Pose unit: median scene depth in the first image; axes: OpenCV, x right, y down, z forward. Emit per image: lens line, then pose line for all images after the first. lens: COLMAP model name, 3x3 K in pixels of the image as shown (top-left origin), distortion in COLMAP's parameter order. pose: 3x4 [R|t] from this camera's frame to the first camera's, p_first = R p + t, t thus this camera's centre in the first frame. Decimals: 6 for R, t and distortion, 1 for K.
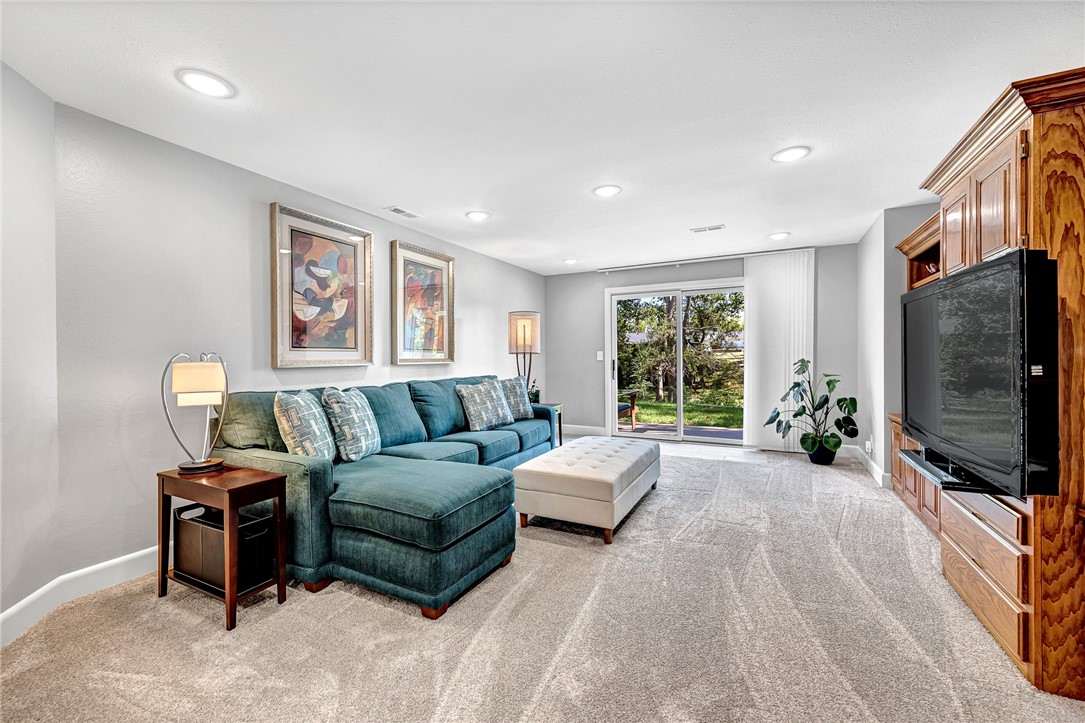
lens RADIAL K [[432.8, 0, 545.4], [0, 432.8, 359.8], [0, 0, 1]] dist [0.005729, -0.002757]
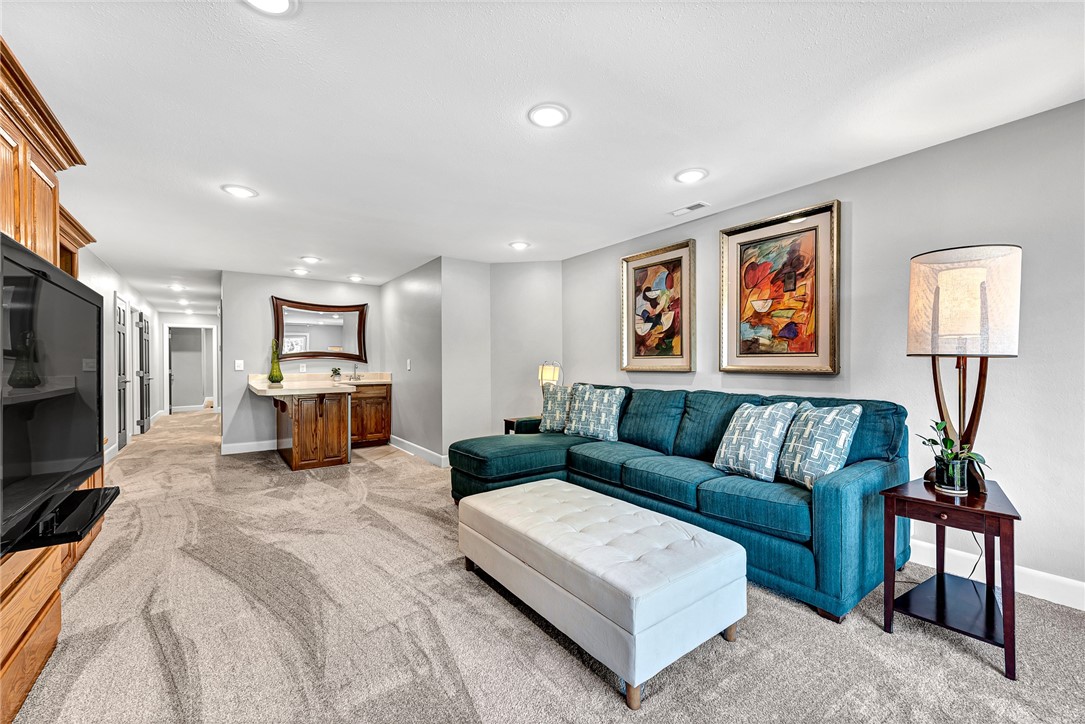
lens RADIAL K [[432.8, 0, 547.9], [0, 432.8, 362.3], [0, 0, 1]] dist [0.005729, -0.002757]
pose [[-0.432149, 0.010306, -0.901743, 0.647301], [0.003399, 0.999946, 0.009800, -0.019086], [0.901796, 0.001170, -0.432161, 1.129563]]
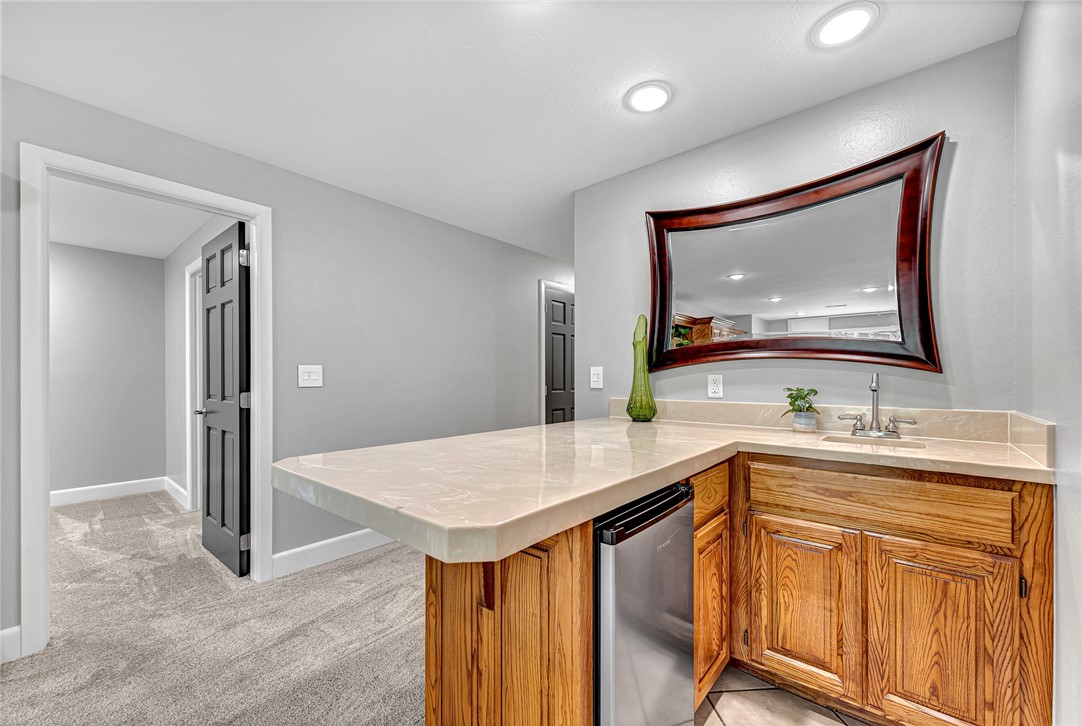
lens RADIAL K [[431.6, 0, 541.6], [0, 431.6, 377.7], [0, 0, 1]] dist [0.005729, -0.002757]
pose [[-0.973369, 0.010676, 0.228996, -0.354619], [0.012191, 0.999912, 0.005204, -0.002223], [-0.228920, 0.007857, -0.973413, 0.205356]]
